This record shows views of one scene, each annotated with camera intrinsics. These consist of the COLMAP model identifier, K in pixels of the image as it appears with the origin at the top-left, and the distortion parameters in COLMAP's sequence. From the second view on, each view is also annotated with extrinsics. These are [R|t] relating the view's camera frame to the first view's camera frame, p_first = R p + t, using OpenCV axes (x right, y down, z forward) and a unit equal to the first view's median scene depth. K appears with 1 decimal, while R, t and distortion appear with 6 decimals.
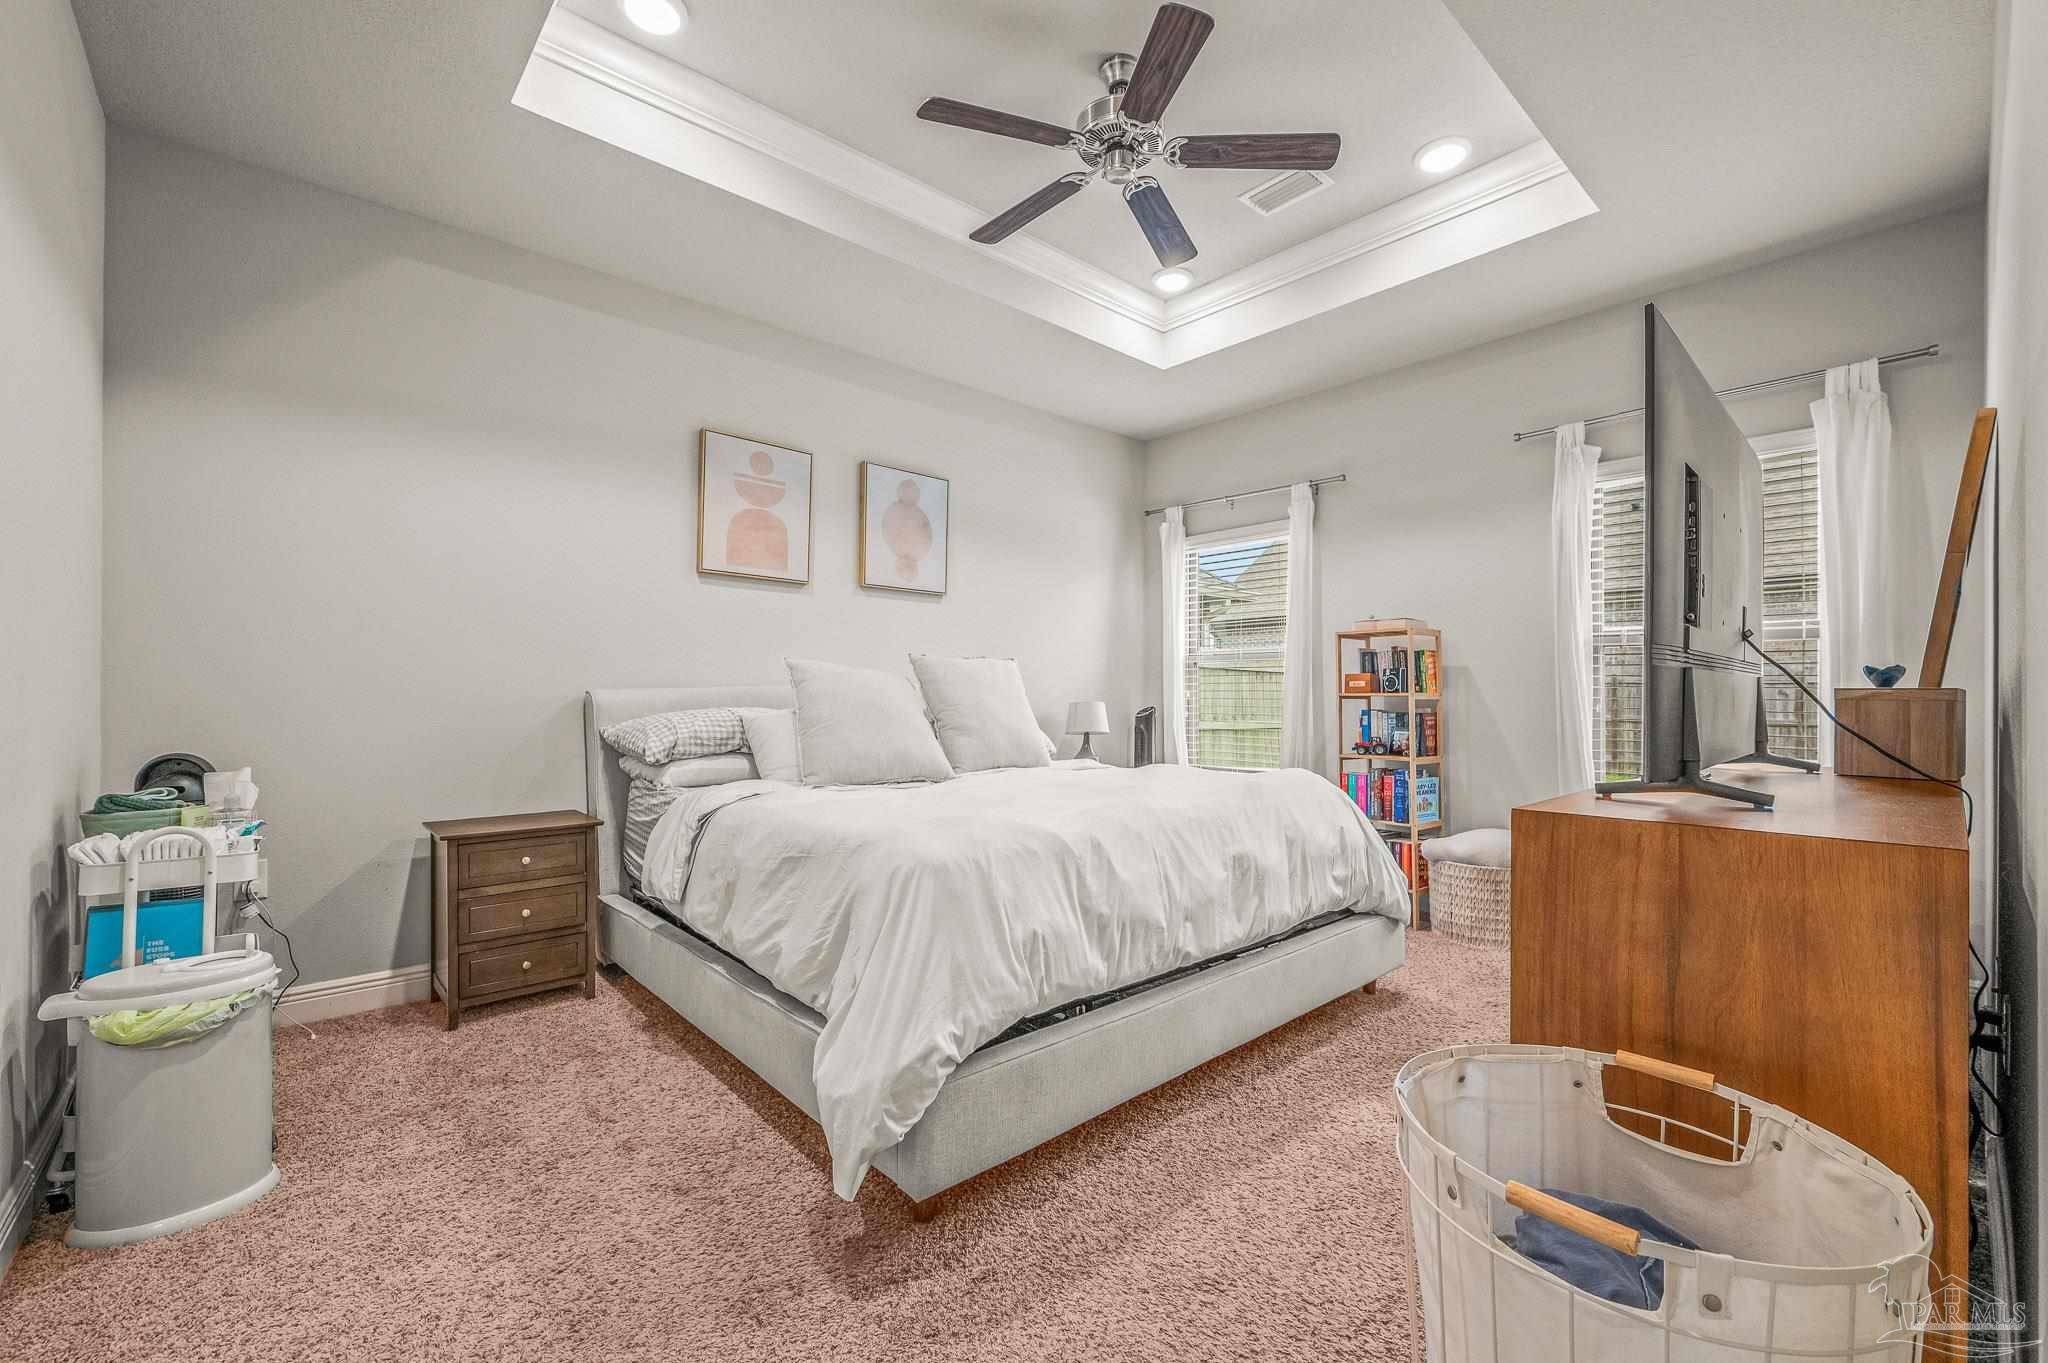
lens RADIAL K [[839.4, 0, 1030.6], [0, 839.4, 686.3], [0, 0, 1]] dist [-0.003112, -0.000166]
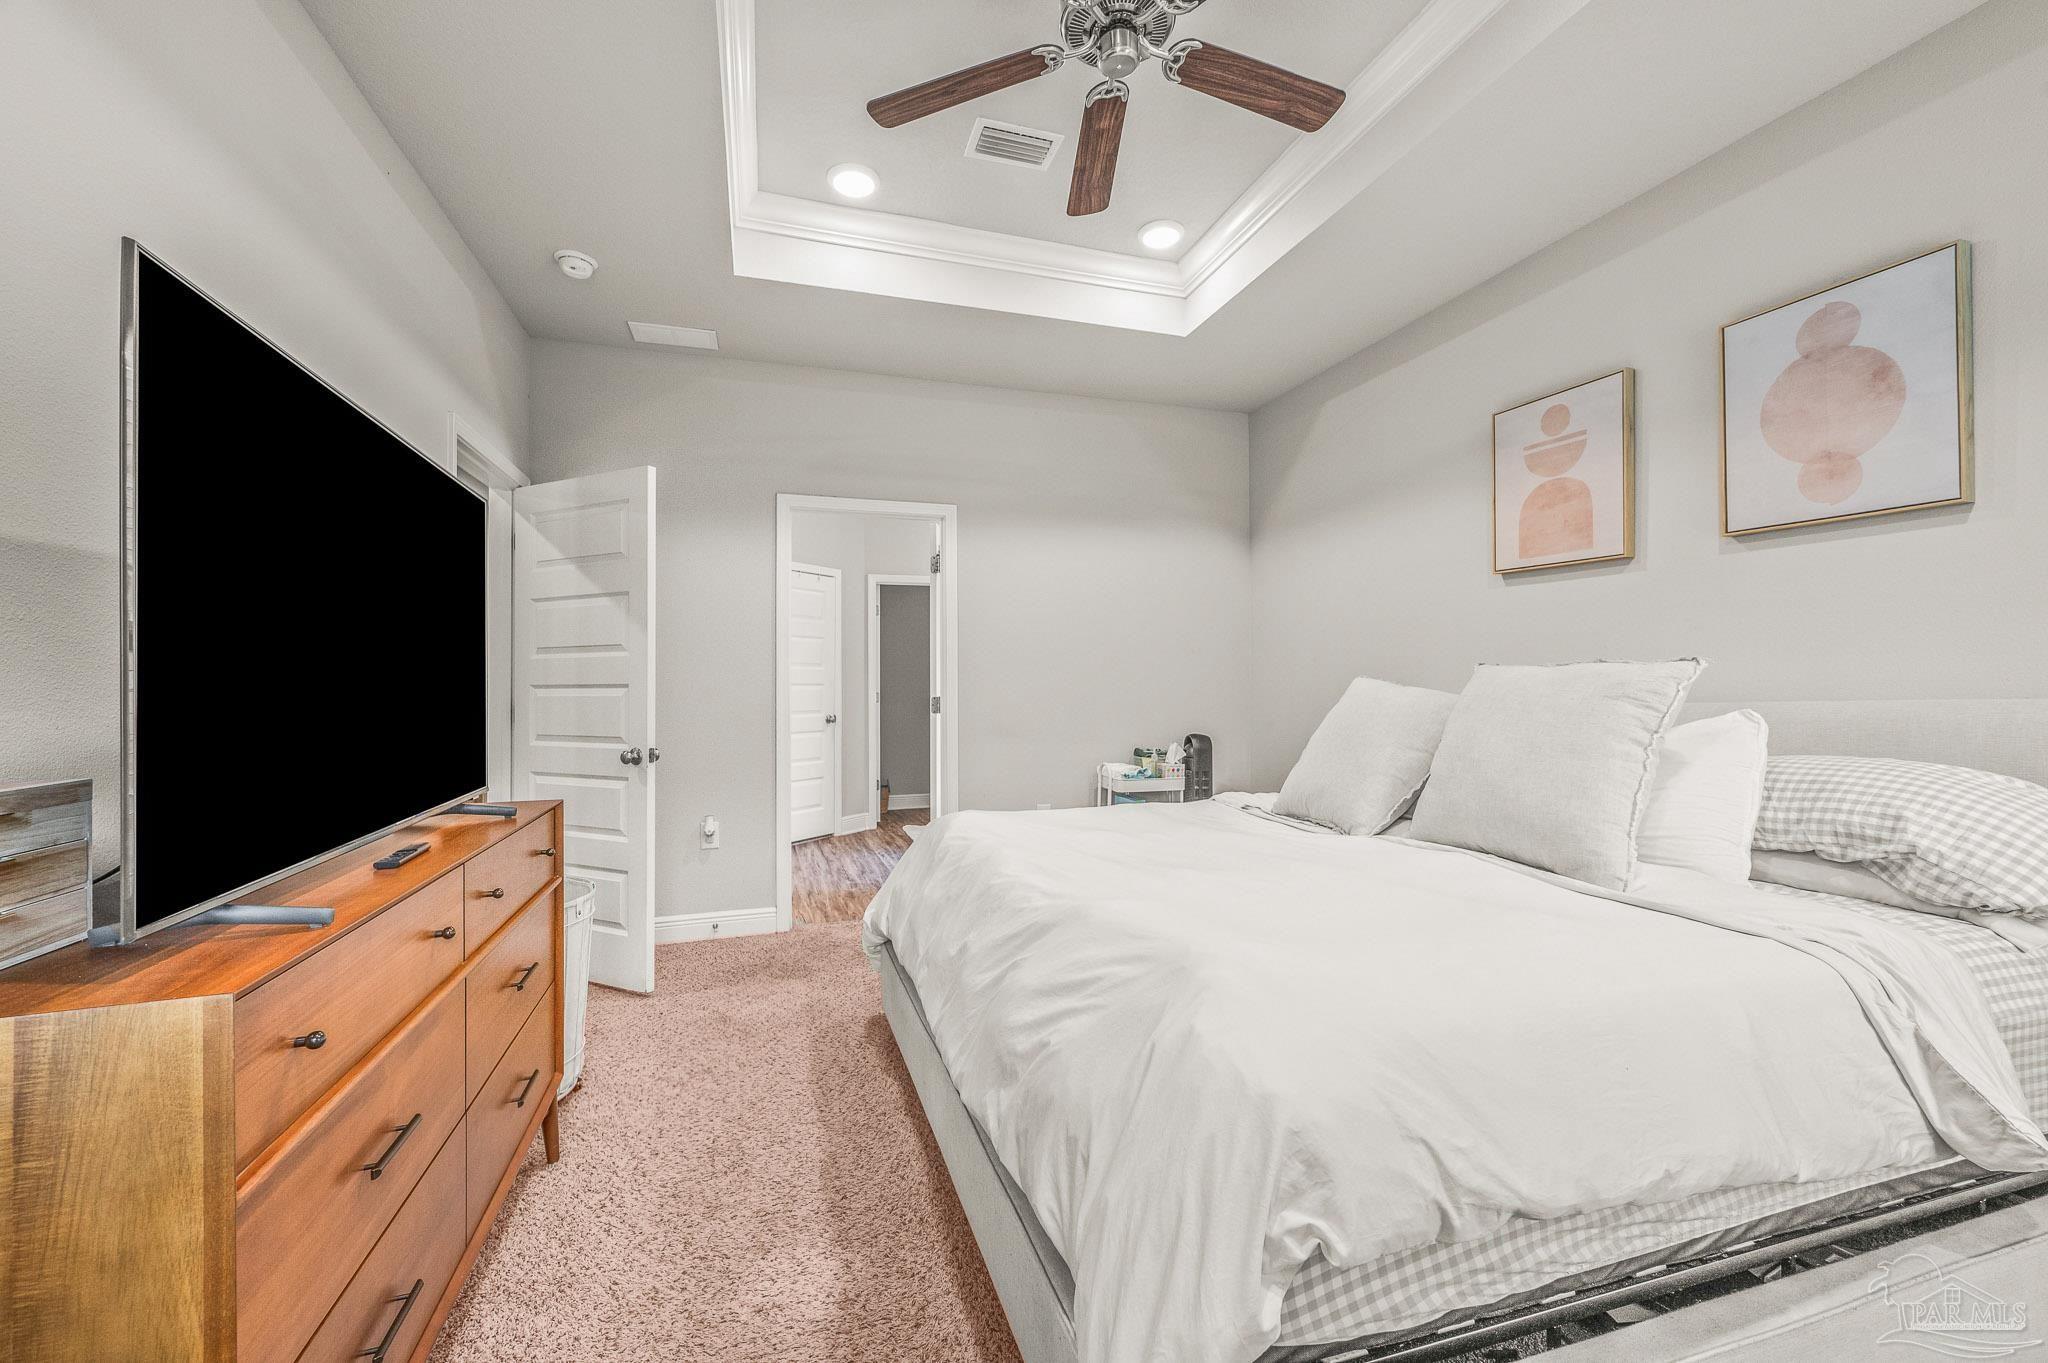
lens RADIAL K [[812.9, 0, 1042.2], [0, 812.9, 665.7], [0, 0, 1]] dist [0.000100, 0.000117]
pose [[-0.402691, -0.017506, -0.915168, 0.592856], [0.011188, 0.999648, -0.024045, -0.022341], [0.915268, -0.019921, -0.402354, 0.894495]]
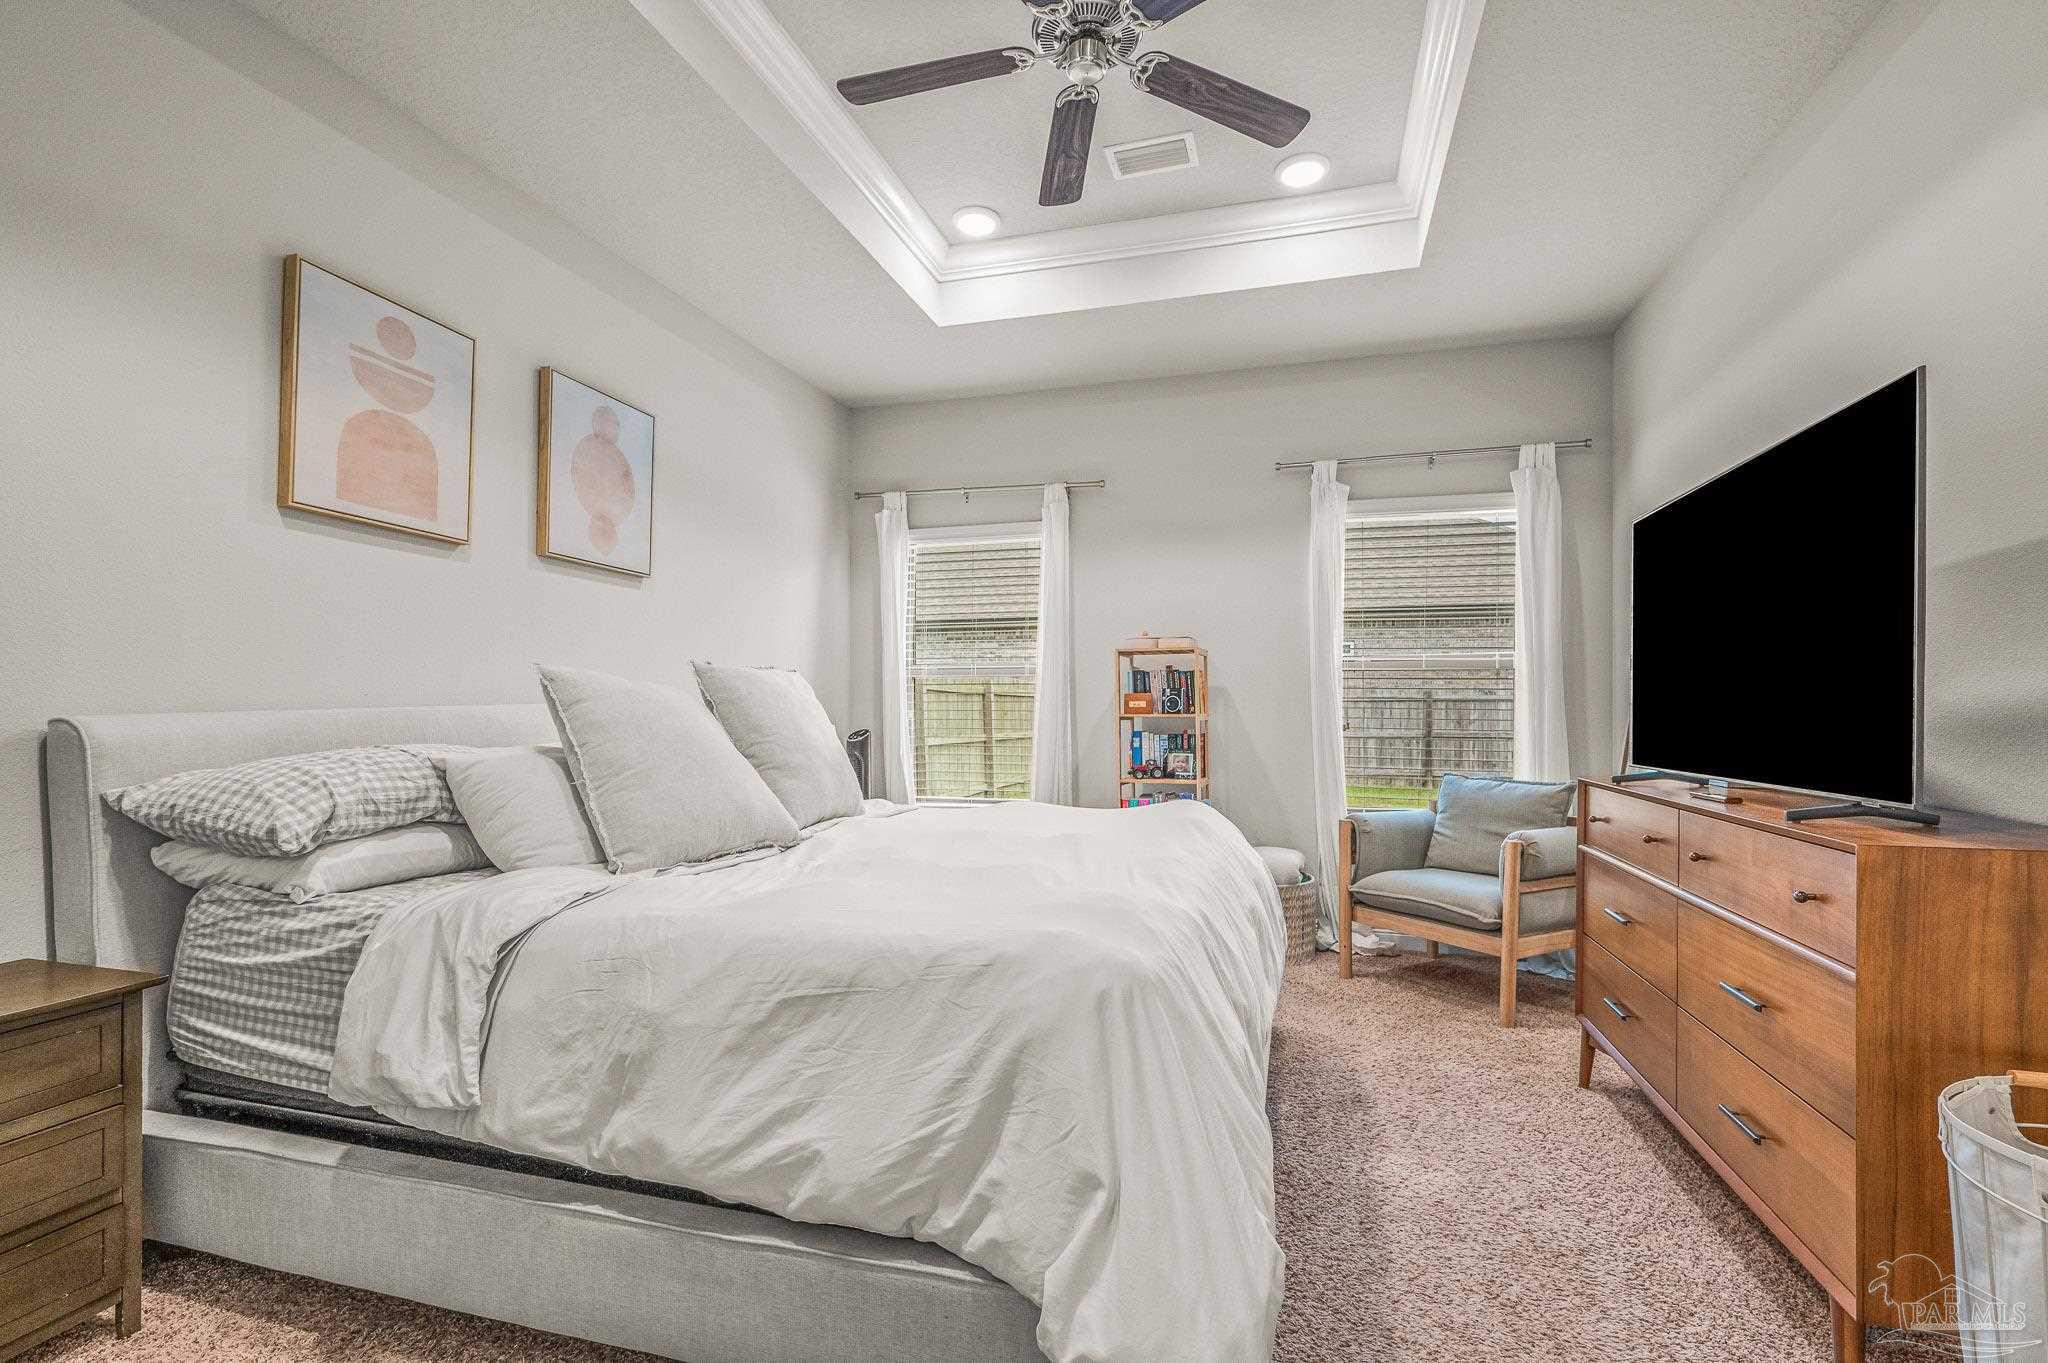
lens RADIAL K [[923.7, 0, 1030.1], [0, 923.7, 702.3], [0, 0, 1]] dist [0.001430, -0.000138]
pose [[0.851019, 0.003208, 0.525125, -0.292008], [-0.004849, 0.999987, 0.001749, -0.007149], [-0.525112, -0.004035, 0.851024, 0.201158]]
